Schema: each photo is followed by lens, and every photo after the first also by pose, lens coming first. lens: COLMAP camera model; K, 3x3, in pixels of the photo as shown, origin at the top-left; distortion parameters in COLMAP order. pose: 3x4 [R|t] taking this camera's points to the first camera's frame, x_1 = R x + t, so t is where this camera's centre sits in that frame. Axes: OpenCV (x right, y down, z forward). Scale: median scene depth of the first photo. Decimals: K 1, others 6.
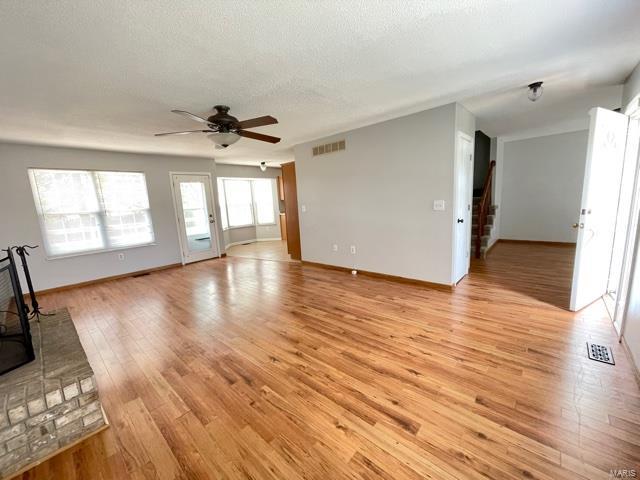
lens RADIAL K [[258.6, 0, 315.0], [0, 258.6, 240.8], [0, 0, 1]] dist [-0.000690, 0.000087]
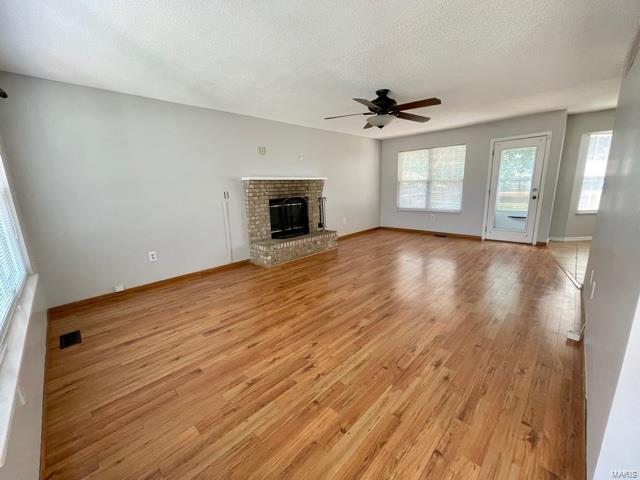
lens RADIAL K [[258.6, 0, 321.7], [0, 258.6, 241.4], [0, 0, 1]] dist [-0.000690, 0.000087]
pose [[-0.037453, 0.263009, -0.964066, 1.056542], [-0.123386, 0.956144, 0.265642, -0.194898], [0.991652, 0.128902, -0.003359, 0.996472]]
